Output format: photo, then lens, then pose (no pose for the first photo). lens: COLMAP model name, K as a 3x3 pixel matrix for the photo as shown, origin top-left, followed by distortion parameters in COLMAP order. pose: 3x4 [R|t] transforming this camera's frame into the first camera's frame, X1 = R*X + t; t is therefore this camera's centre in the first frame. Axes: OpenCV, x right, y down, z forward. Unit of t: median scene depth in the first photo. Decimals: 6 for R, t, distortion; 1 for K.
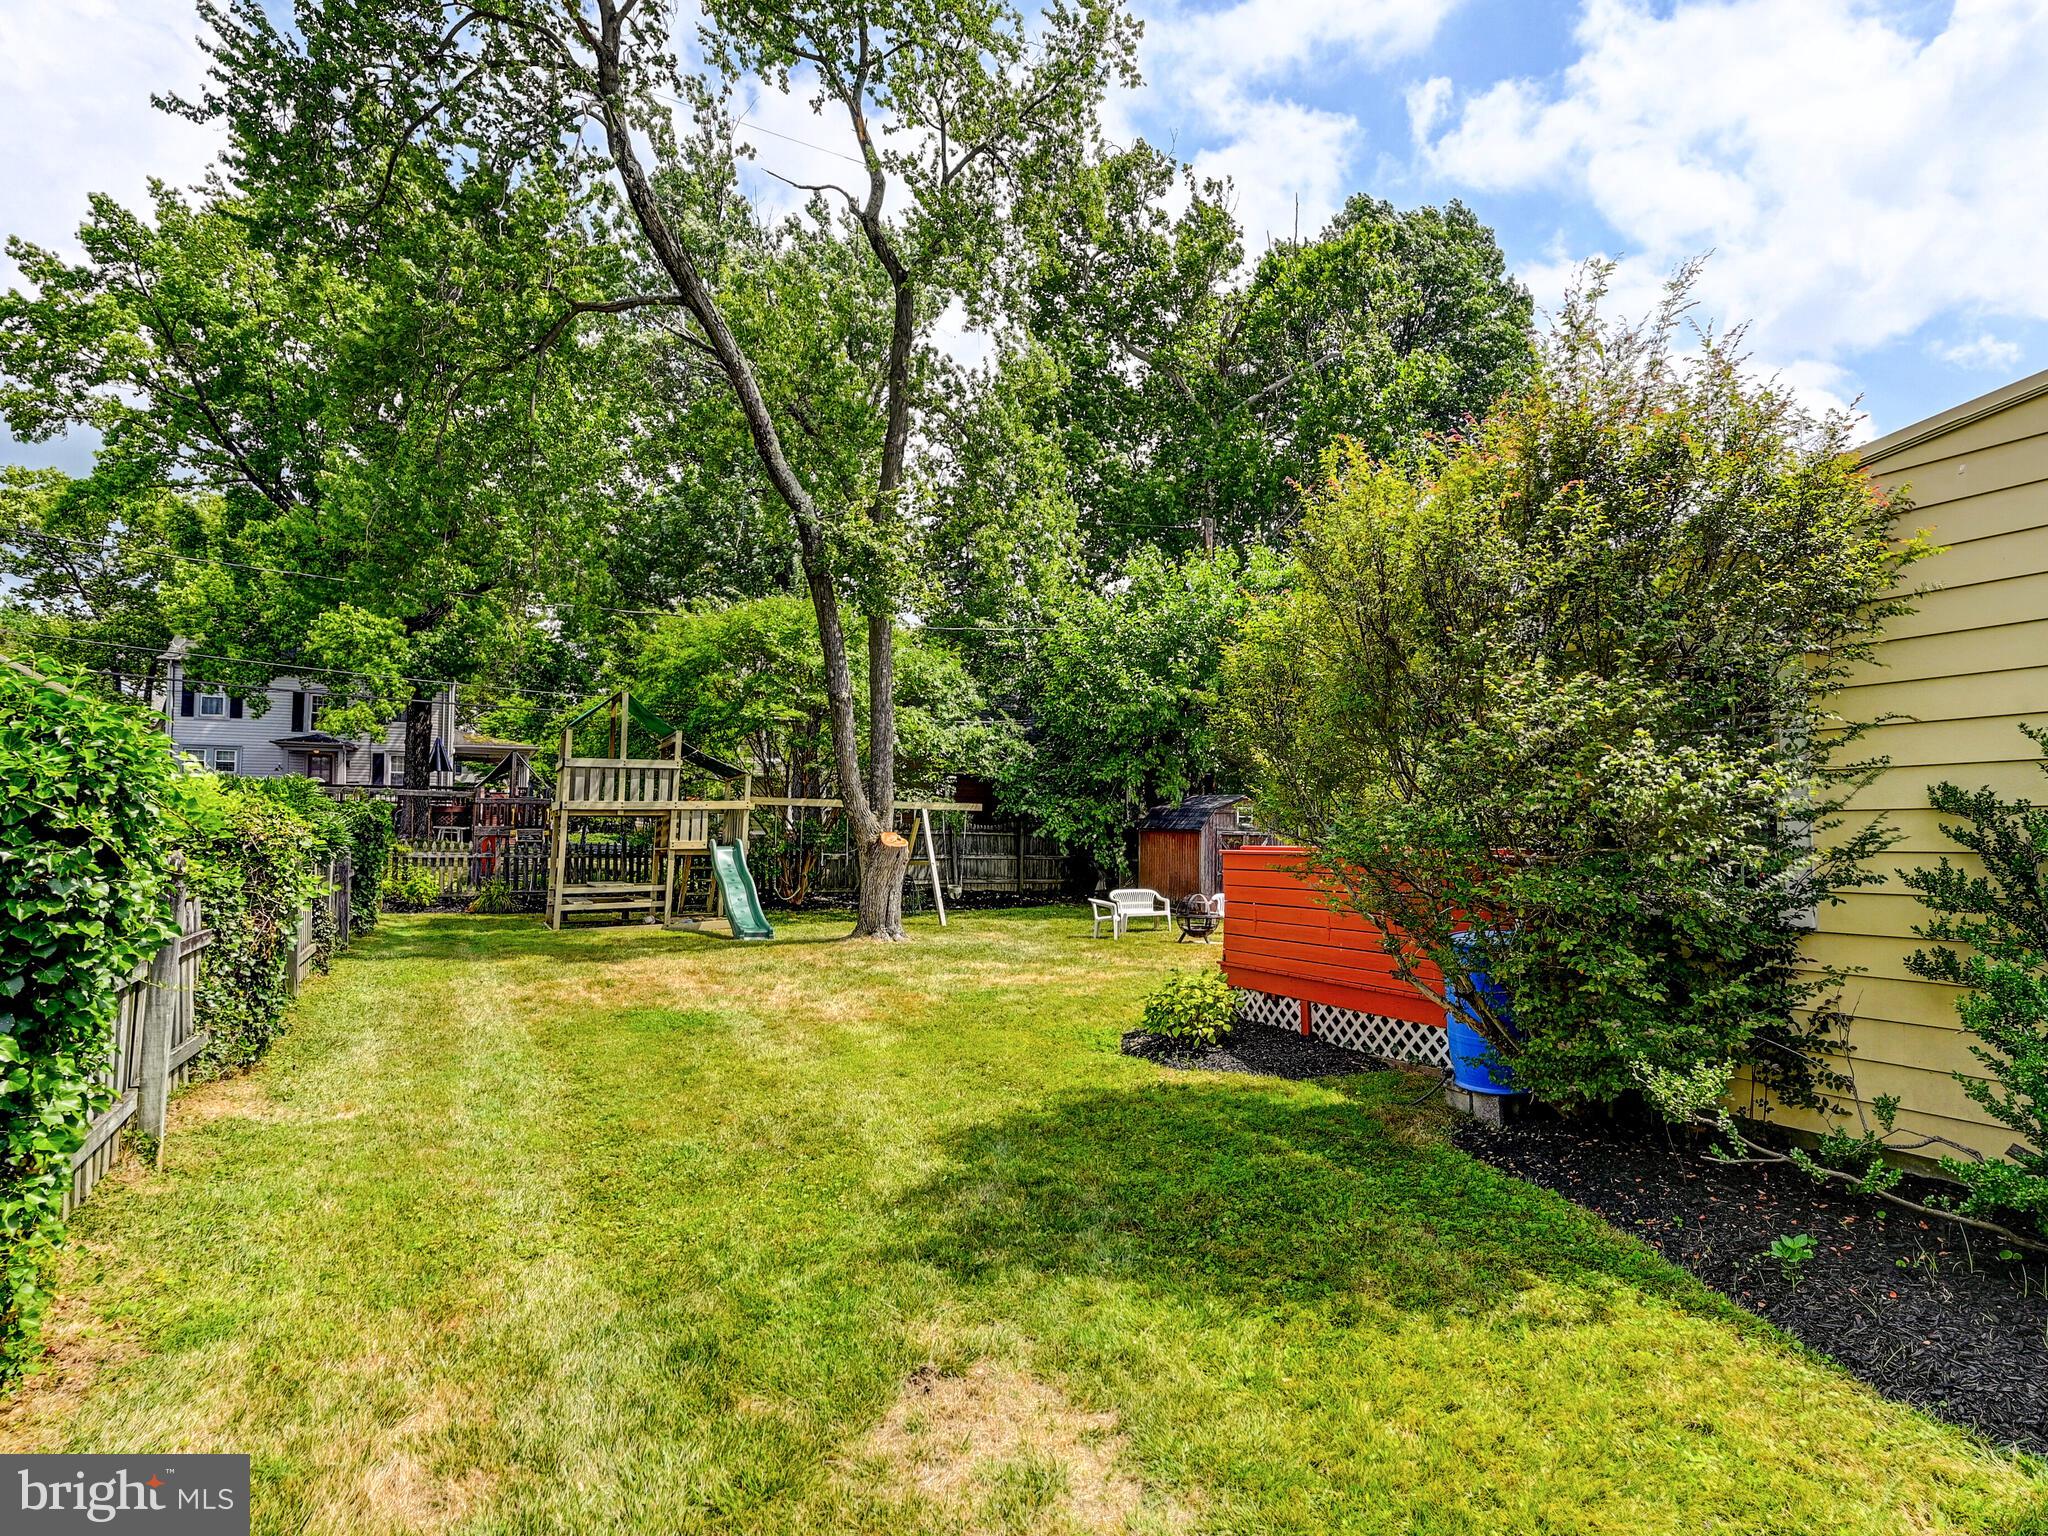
lens RADIAL K [[1015.6, 0, 1147.3], [0, 1015.6, 806.4], [0, 0, 1]] dist [0.003436, -0.007779]
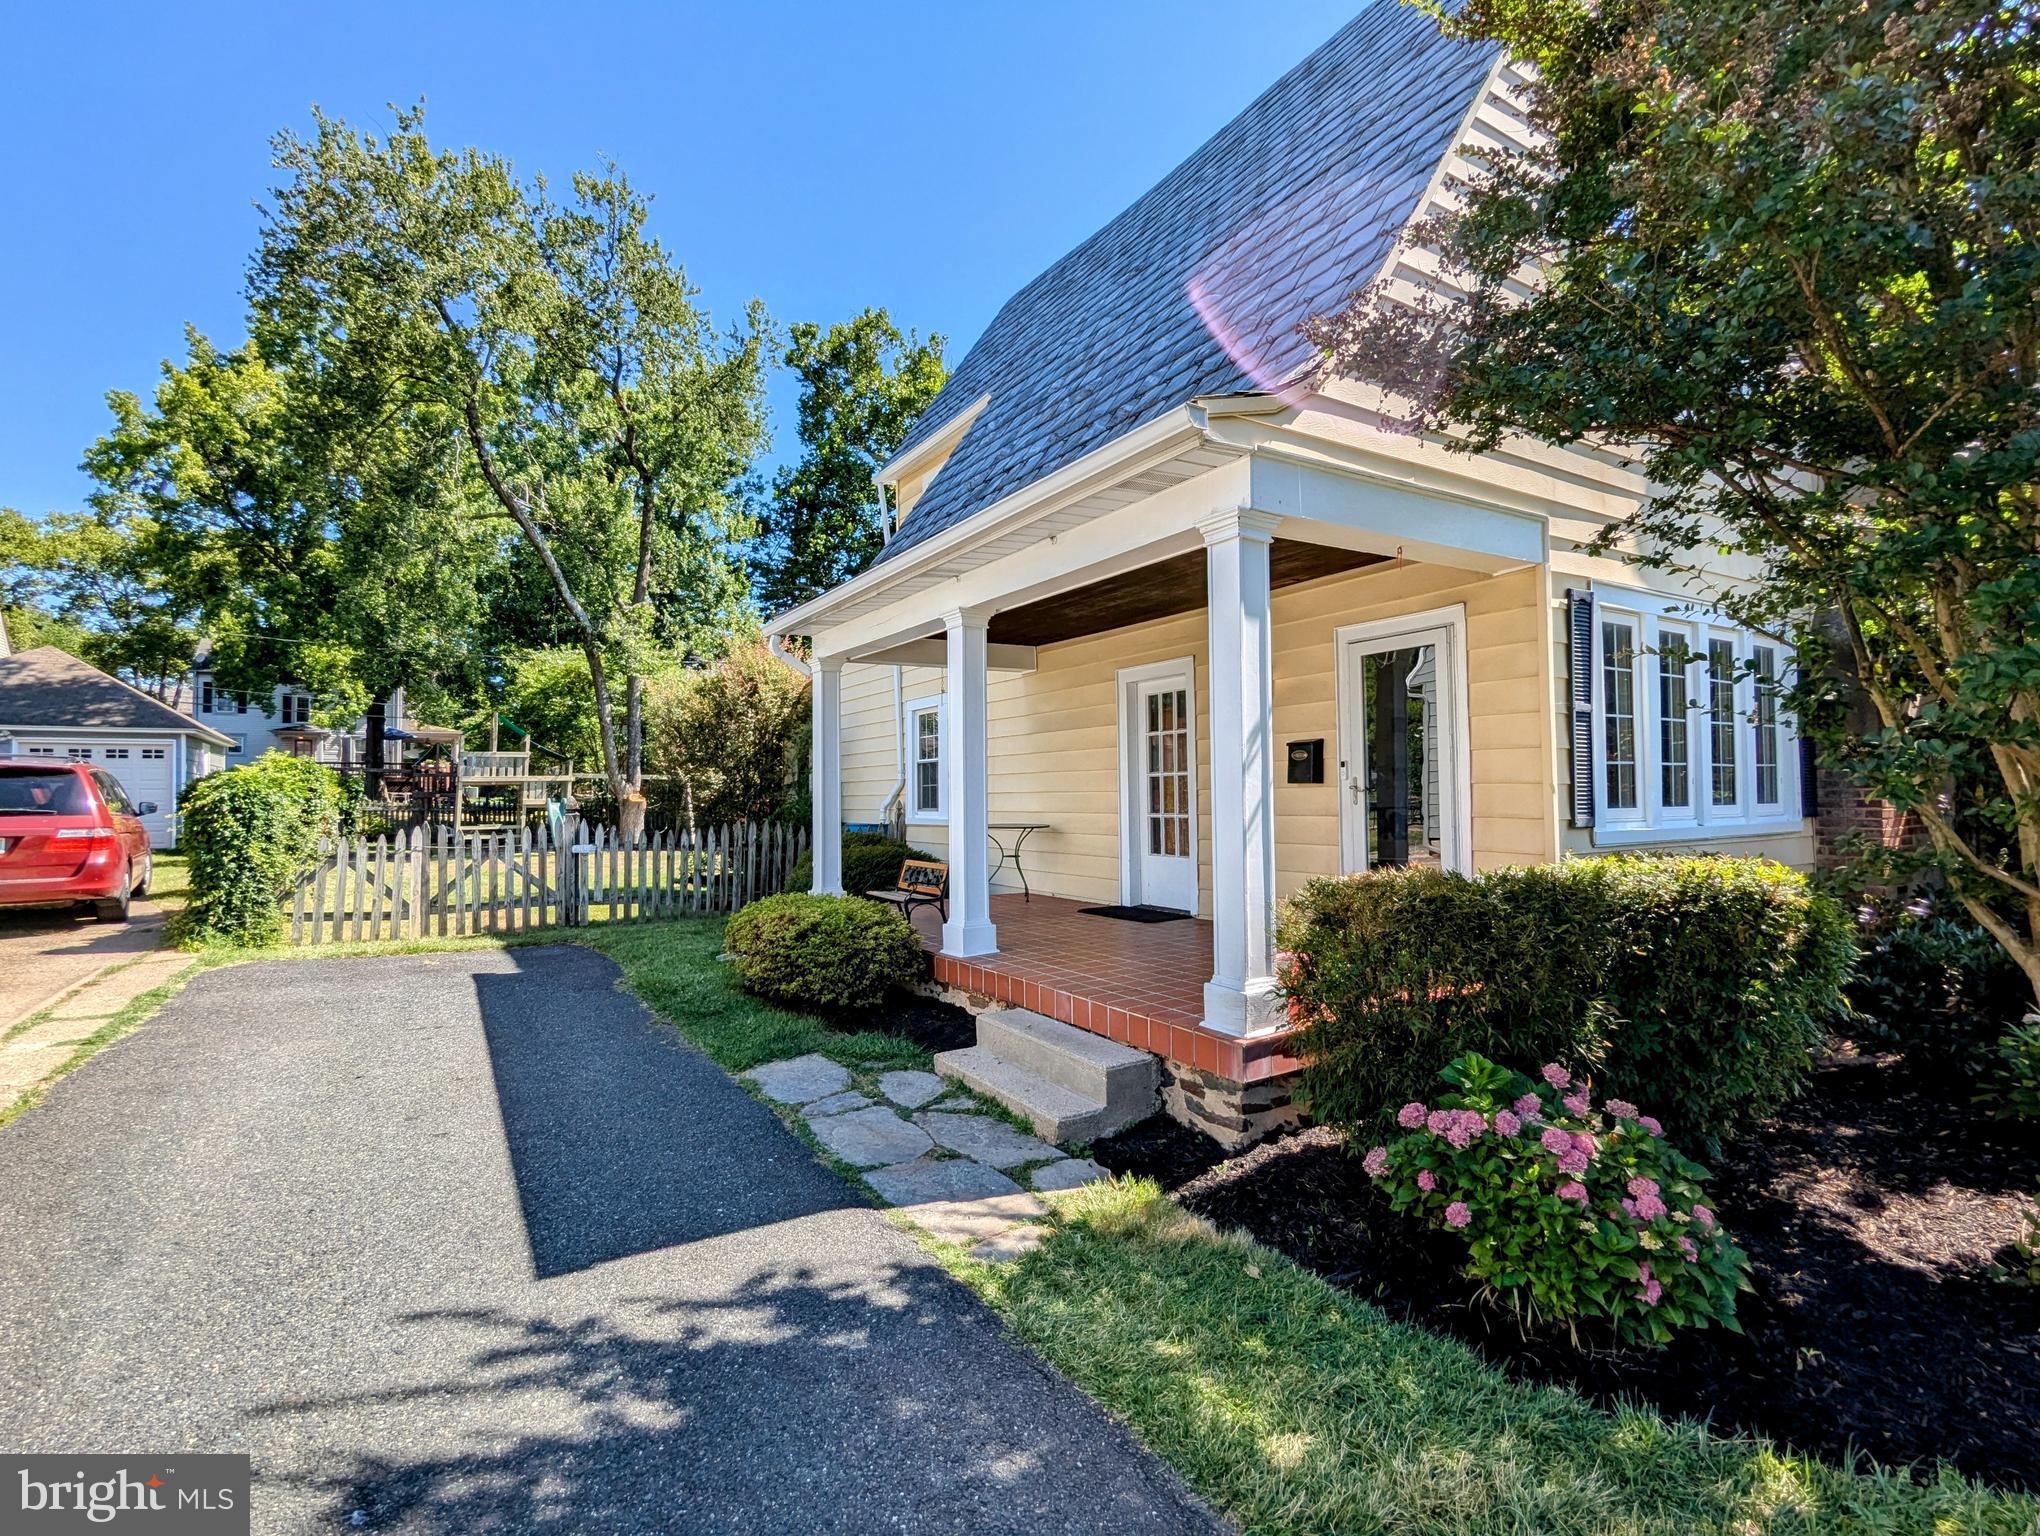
lens RADIAL K [[964.0, 0, 1024.7], [0, 964.0, 777.5], [0, 0, 1]] dist [0.000586, -0.000352]
pose [[0.999584, -0.003777, -0.028589, 0.415613], [0.003898, 0.999984, 0.004169, -0.006652], [0.028573, -0.004279, 0.999583, -0.588030]]
